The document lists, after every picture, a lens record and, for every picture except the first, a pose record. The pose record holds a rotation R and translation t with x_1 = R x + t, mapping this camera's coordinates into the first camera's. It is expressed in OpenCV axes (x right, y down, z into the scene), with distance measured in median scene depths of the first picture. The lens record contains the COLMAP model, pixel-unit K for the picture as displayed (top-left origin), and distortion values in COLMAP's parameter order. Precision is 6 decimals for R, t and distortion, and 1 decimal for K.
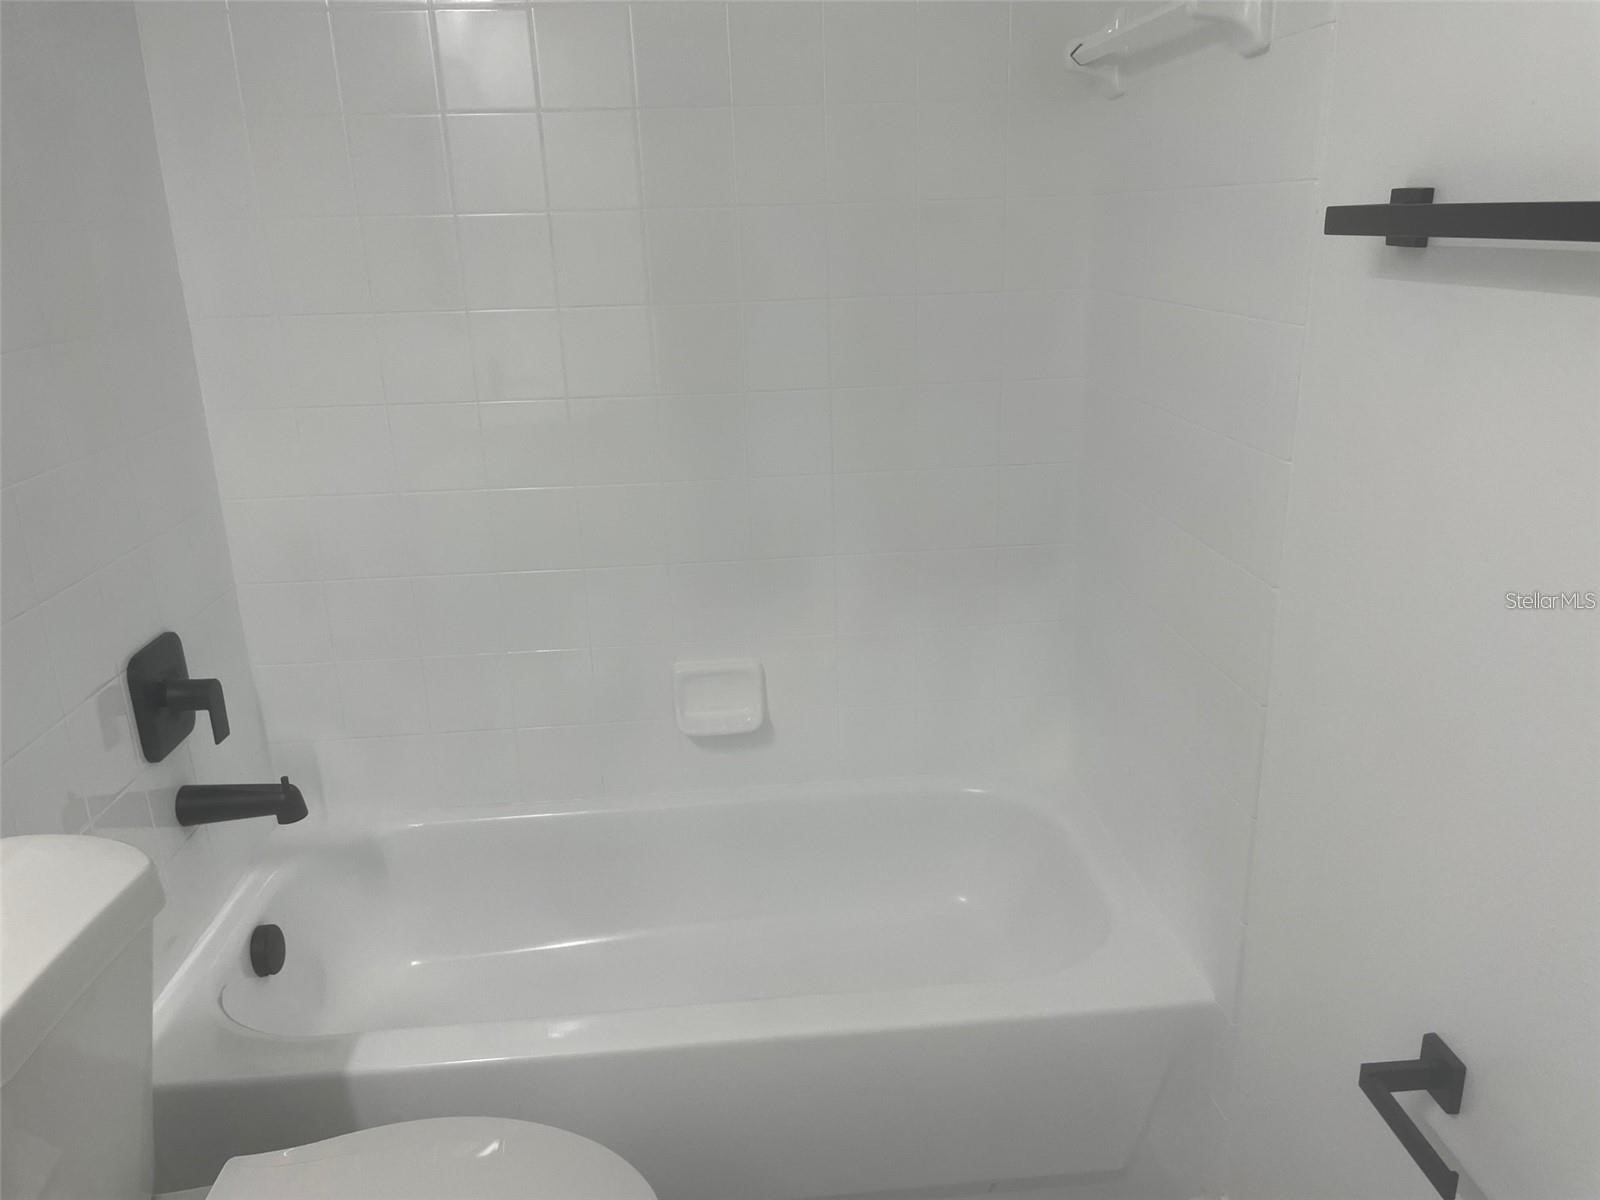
lens RADIAL K [[1192.7, 0, 810.6], [0, 1192.7, 598.0], [0, 0, 1]] dist [0.064009, -0.068378]
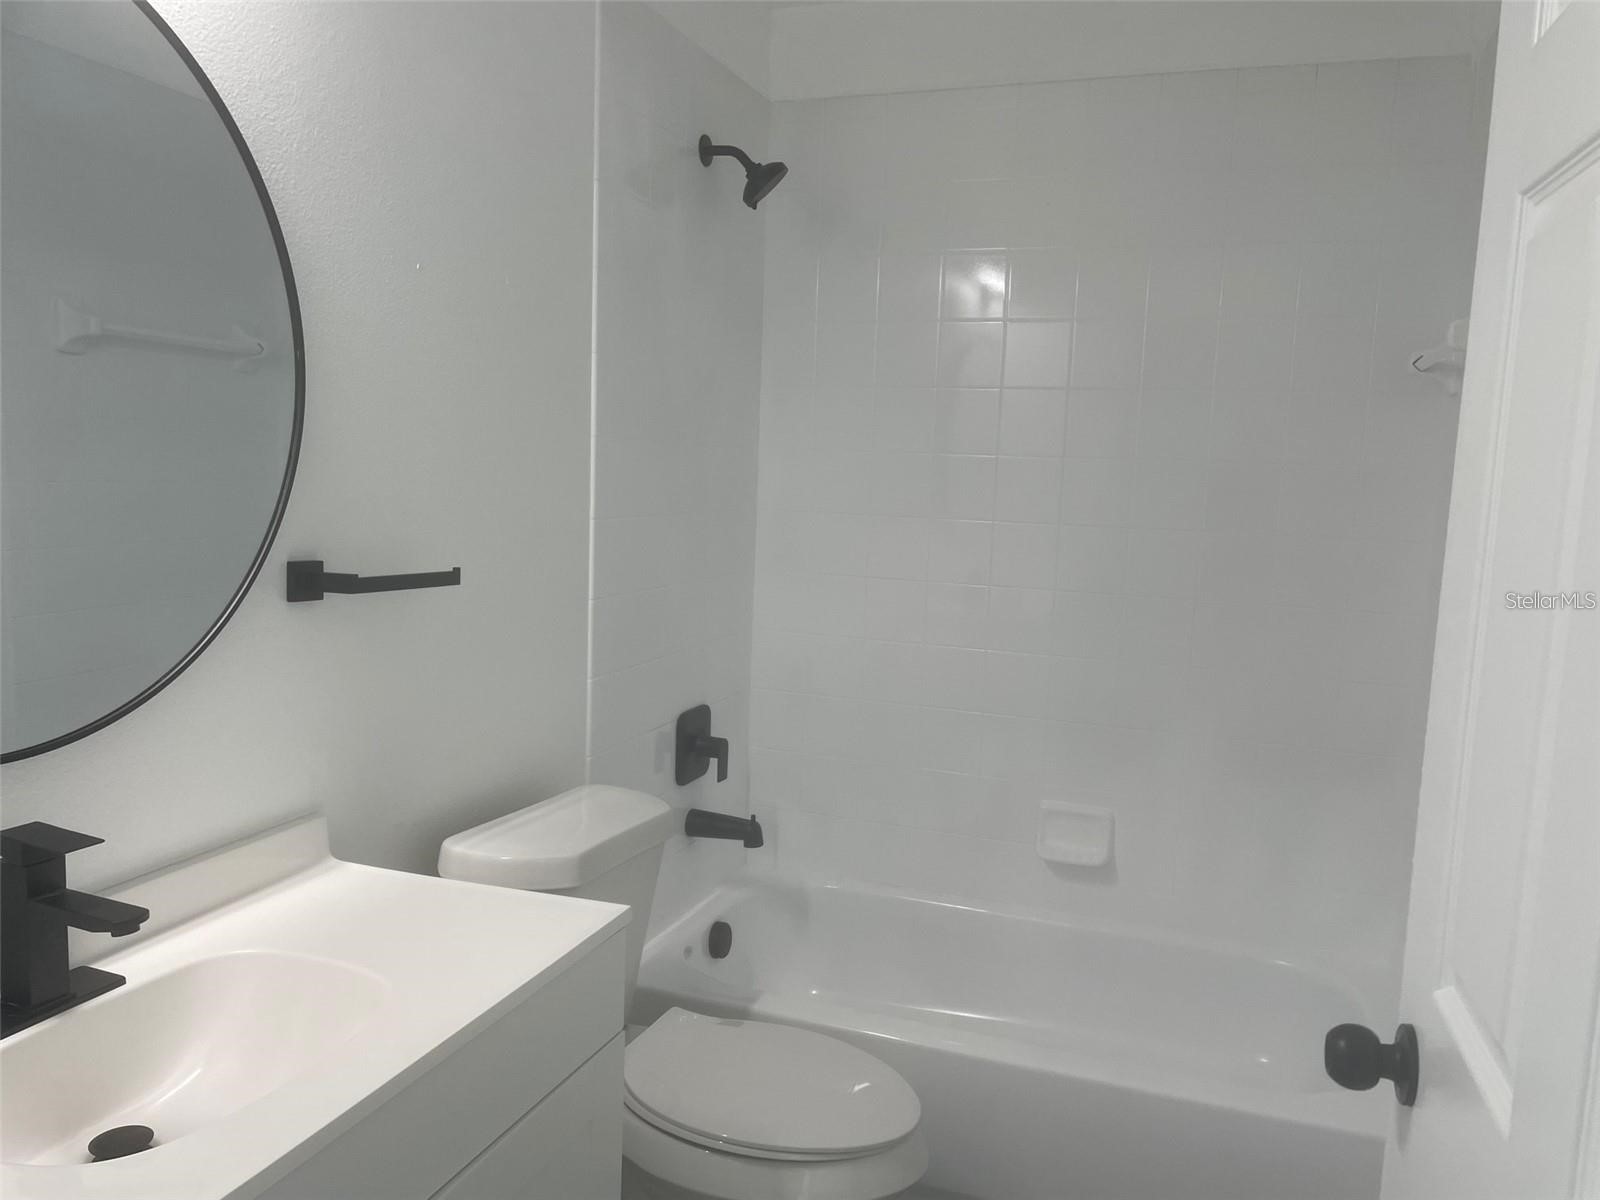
lens RADIAL K [[1192.7, 0, 810.6], [0, 1192.7, 598.0], [0, 0, 1]] dist [0.064009, -0.068378]
pose [[0.899499, 0.102790, -0.424661, 0.209227], [-0.189042, 0.967809, -0.166161, 0.120501], [0.393911, 0.229740, 0.889974, -0.313644]]
